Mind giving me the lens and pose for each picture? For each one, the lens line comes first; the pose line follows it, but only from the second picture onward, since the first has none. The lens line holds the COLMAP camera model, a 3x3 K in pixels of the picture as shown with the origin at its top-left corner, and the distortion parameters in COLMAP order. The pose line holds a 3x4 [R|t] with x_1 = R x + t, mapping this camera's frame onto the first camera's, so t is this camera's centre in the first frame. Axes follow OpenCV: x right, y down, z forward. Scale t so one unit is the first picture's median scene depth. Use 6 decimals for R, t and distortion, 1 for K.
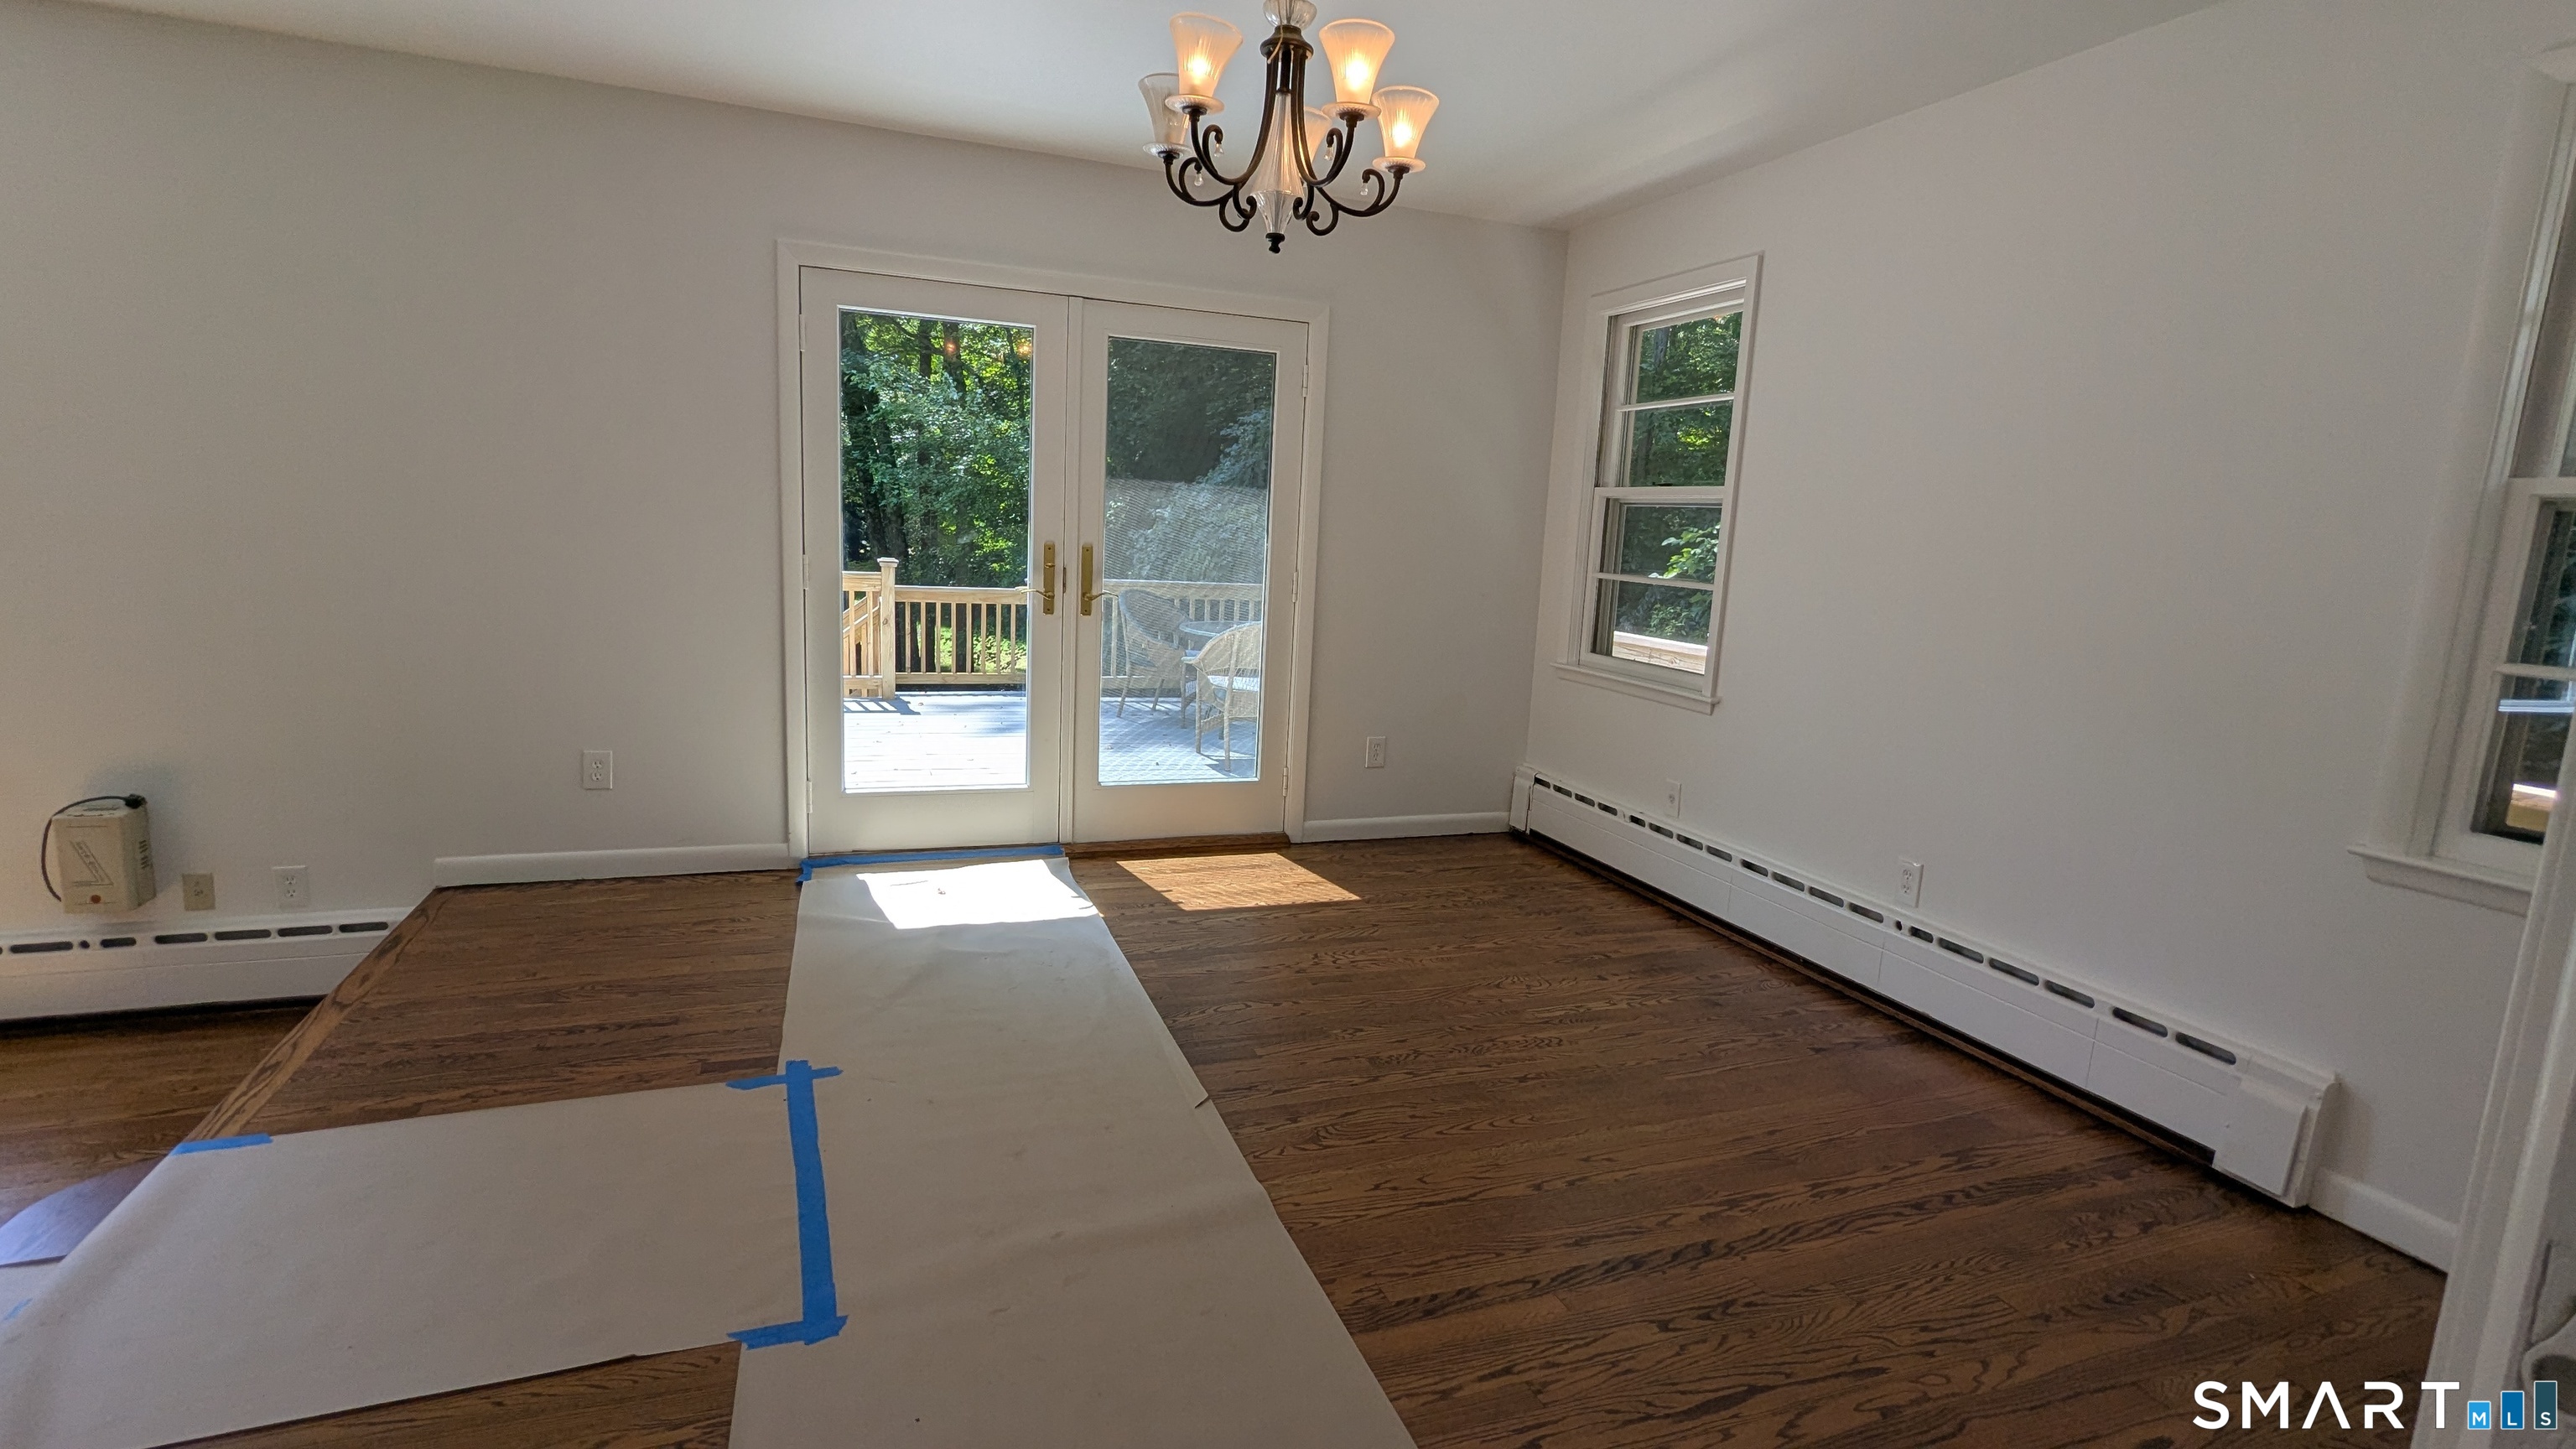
lens RADIAL K [[1209.6, 0, 1290.3], [0, 1209.6, 722.8], [0, 0, 1]] dist [-0.002413, -0.000039]
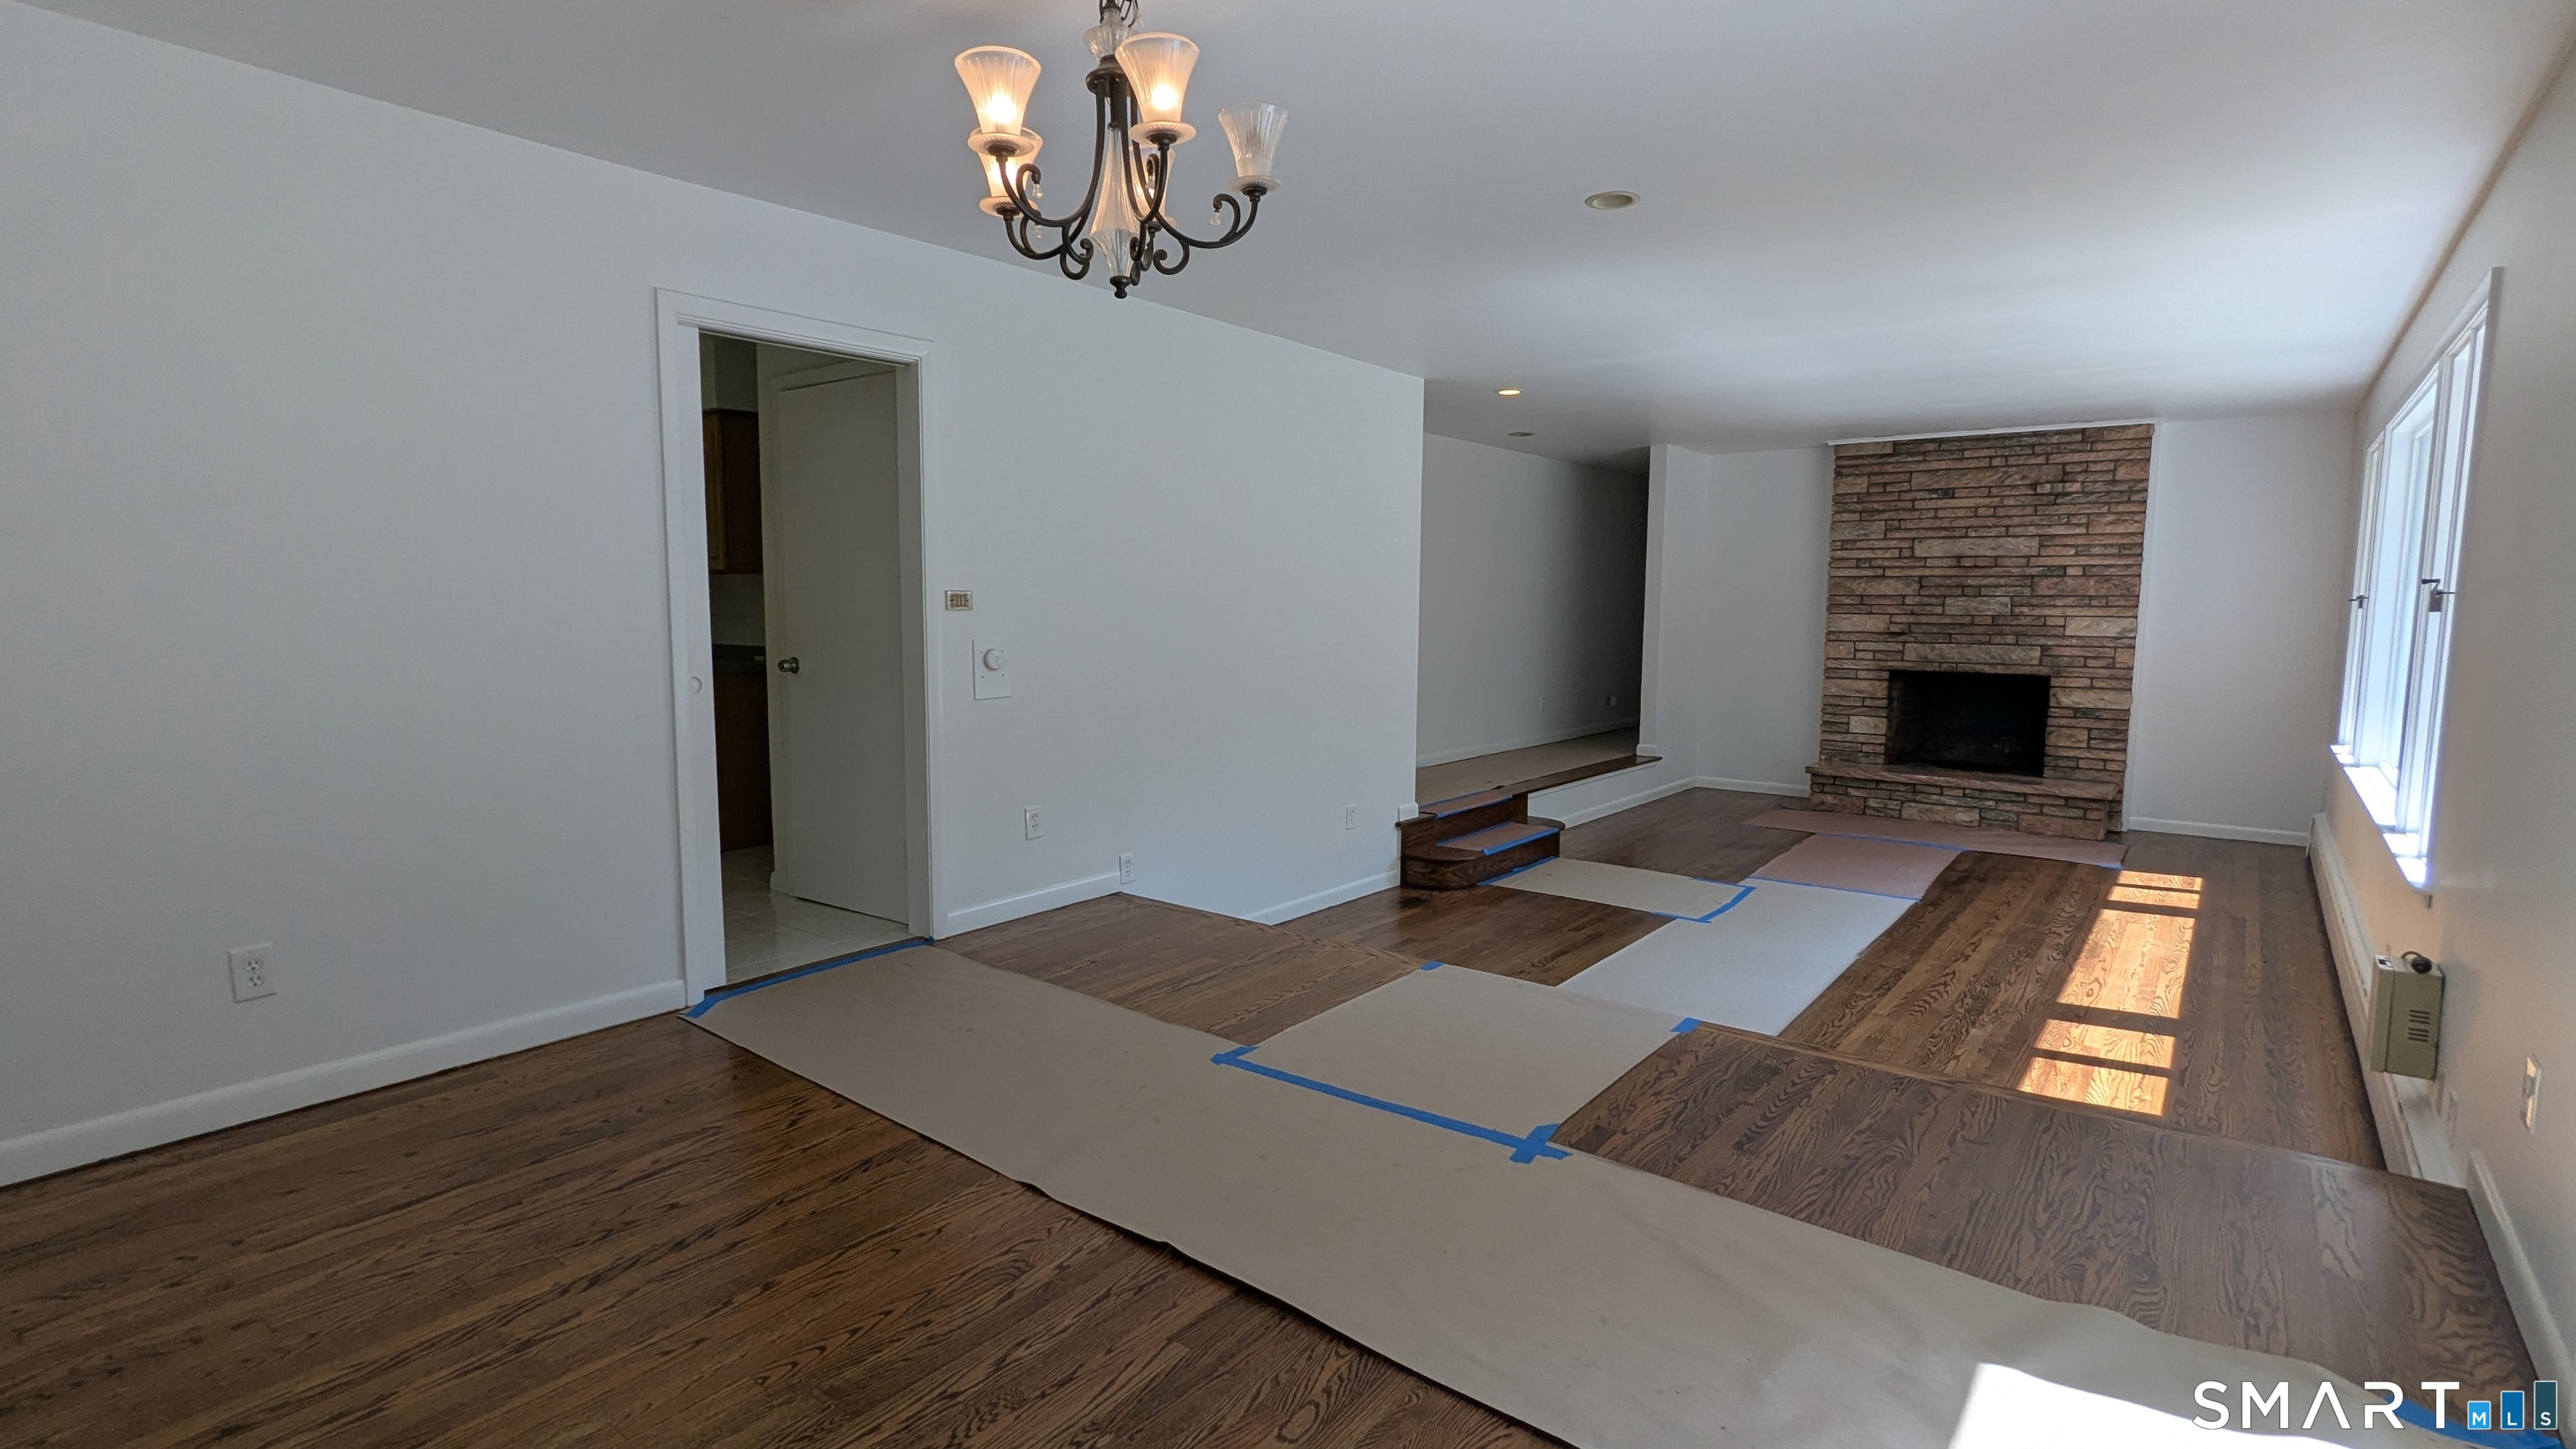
lens RADIAL K [[1209.6, 0, 1290.3], [0, 1209.6, 722.8], [0, 0, 1]] dist [-0.002413, -0.000039]
pose [[-0.855735, 0.000798, -0.517413, 0.339942], [-0.129907, 0.967637, 0.216341, -0.284600], [0.500840, 0.252346, -0.827937, 1.850833]]
